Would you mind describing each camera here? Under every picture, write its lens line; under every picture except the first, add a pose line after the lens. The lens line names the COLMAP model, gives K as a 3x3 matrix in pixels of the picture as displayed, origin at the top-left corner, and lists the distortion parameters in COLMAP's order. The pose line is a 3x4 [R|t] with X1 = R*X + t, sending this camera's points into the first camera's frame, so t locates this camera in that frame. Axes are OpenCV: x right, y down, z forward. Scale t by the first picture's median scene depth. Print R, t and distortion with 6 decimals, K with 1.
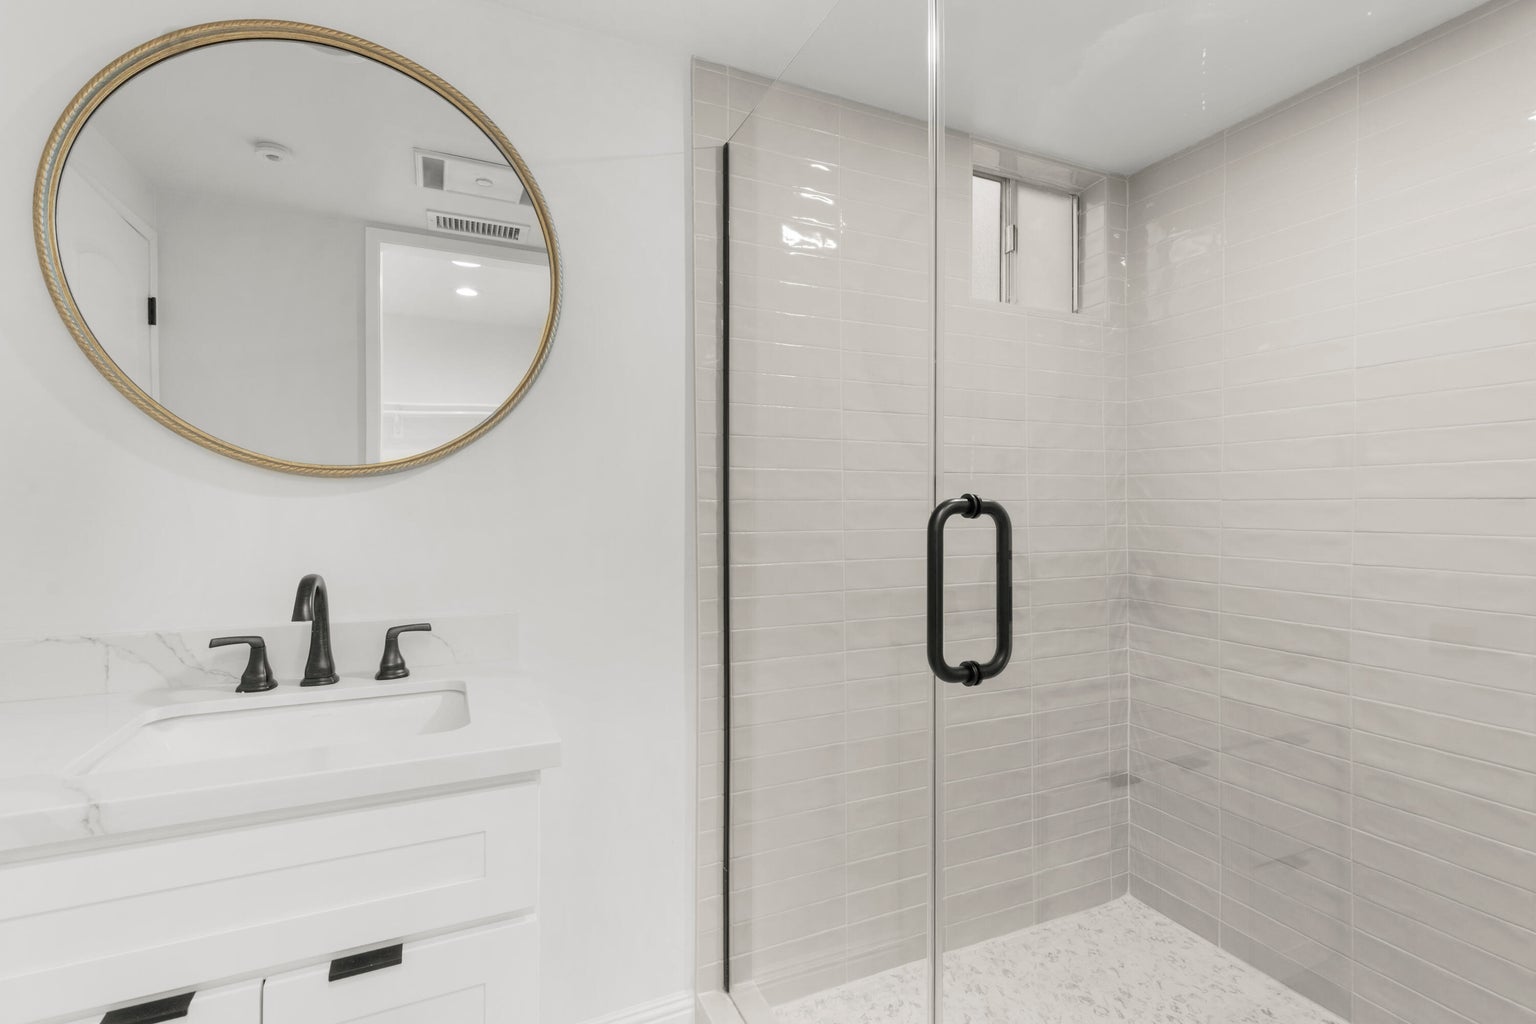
lens RADIAL K [[713.9, 0, 763.1], [0, 713.9, 511.7], [0, 0, 1]] dist [0.004733, -0.000677]
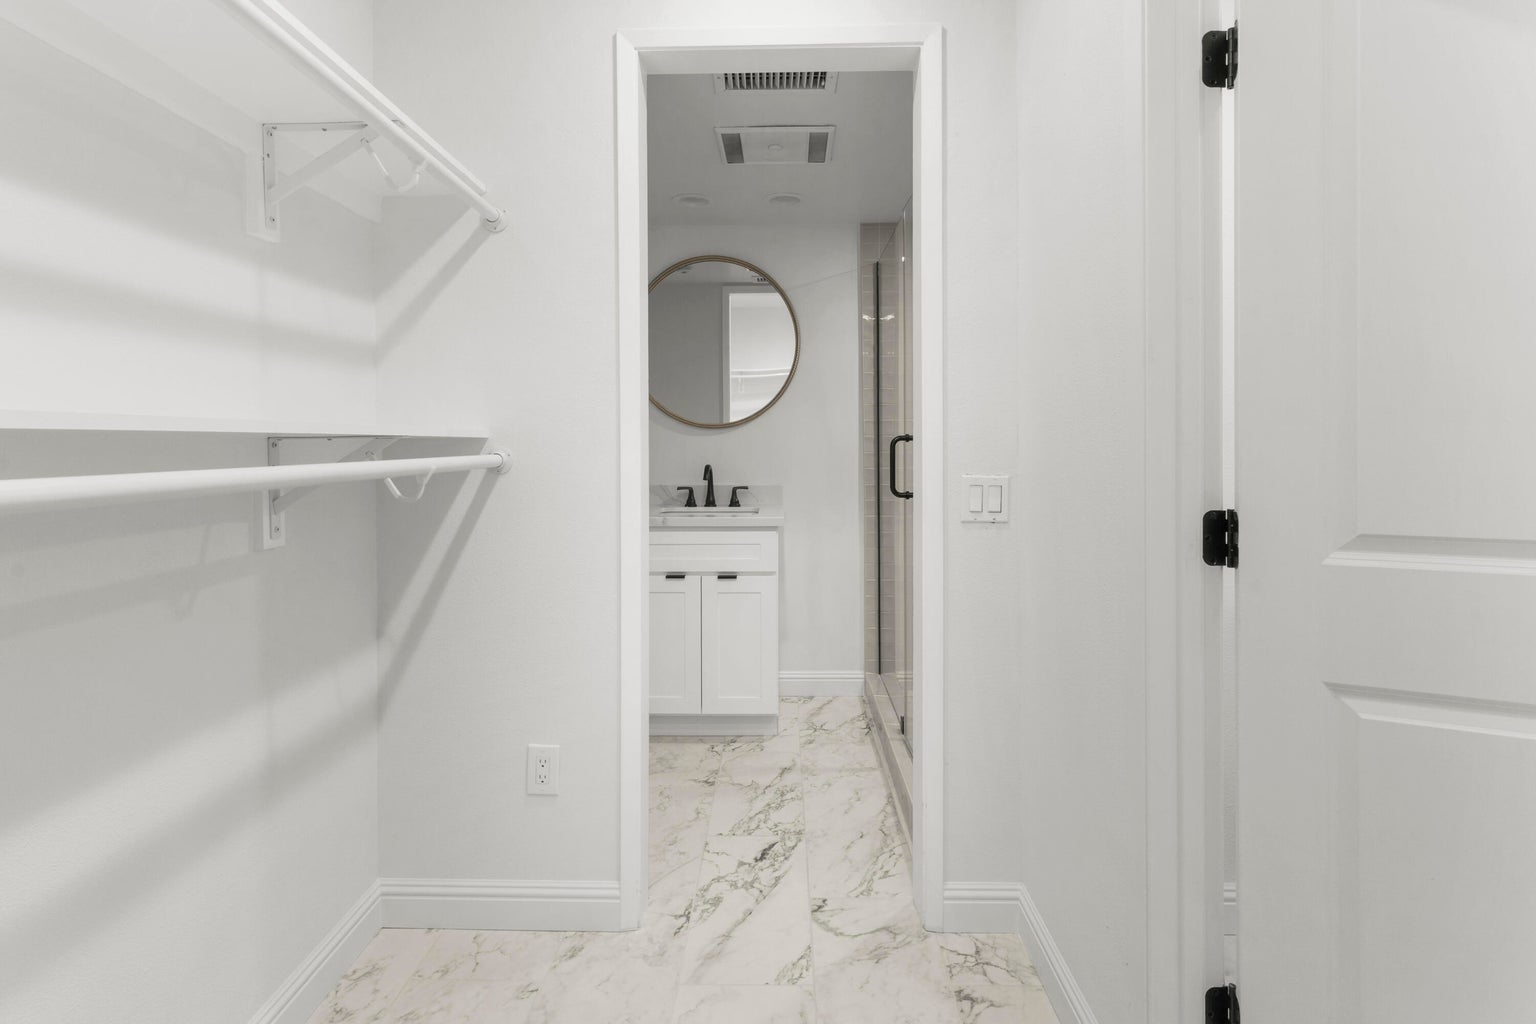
lens RADIAL K [[713.9, 0, 763.1], [0, 713.9, 511.7], [0, 0, 1]] dist [0.004733, -0.000677]
pose [[0.902327, 0.038223, -0.429355, 0.706462], [0.000846, 0.995902, 0.090436, 0.019692], [0.431052, -0.081966, 0.898597, -1.318636]]
